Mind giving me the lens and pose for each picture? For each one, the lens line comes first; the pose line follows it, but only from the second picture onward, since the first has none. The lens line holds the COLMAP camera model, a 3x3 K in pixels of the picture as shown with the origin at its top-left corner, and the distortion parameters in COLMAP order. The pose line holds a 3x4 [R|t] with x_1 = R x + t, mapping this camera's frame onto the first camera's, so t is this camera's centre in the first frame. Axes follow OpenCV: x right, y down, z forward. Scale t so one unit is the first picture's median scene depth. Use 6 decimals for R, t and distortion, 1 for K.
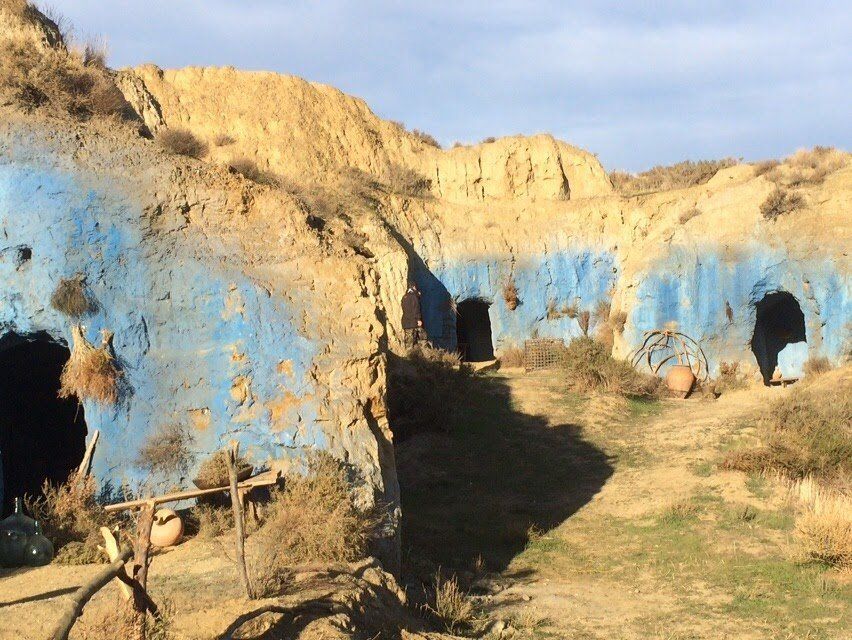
lens RADIAL K [[1571.0, 0, 448.5], [0, 1571.0, 272.7], [0, 0, 1]] dist [0.073214, 0.000000]
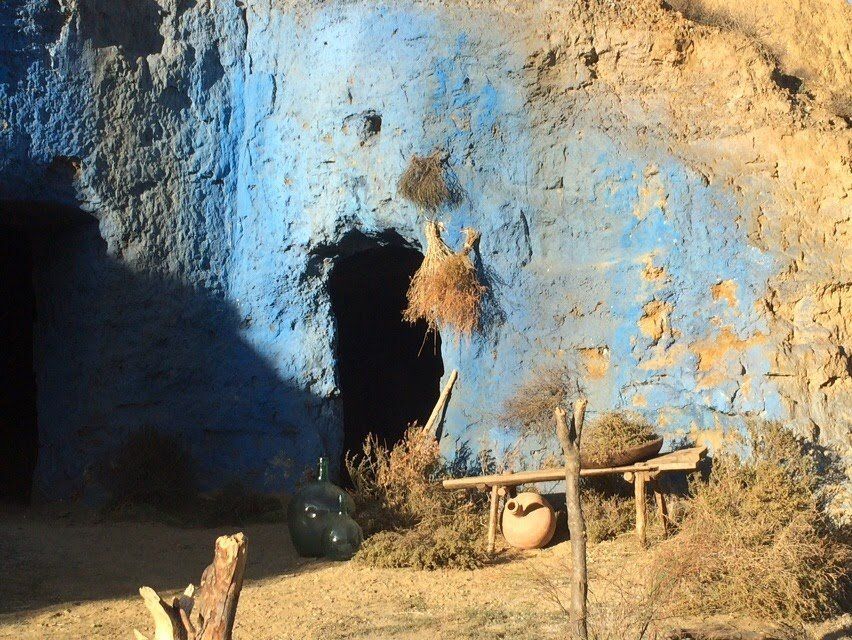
lens RADIAL K [[1384.9, 0, 428.8], [0, 1384.9, 319.8], [0, 0, 1]] dist [0.042610, 0.000000]
pose [[0.935829, 0.044919, -0.349579, -0.016741], [-0.026078, 0.997951, 0.058420, 0.041299], [0.351488, -0.045555, 0.935084, 0.413884]]
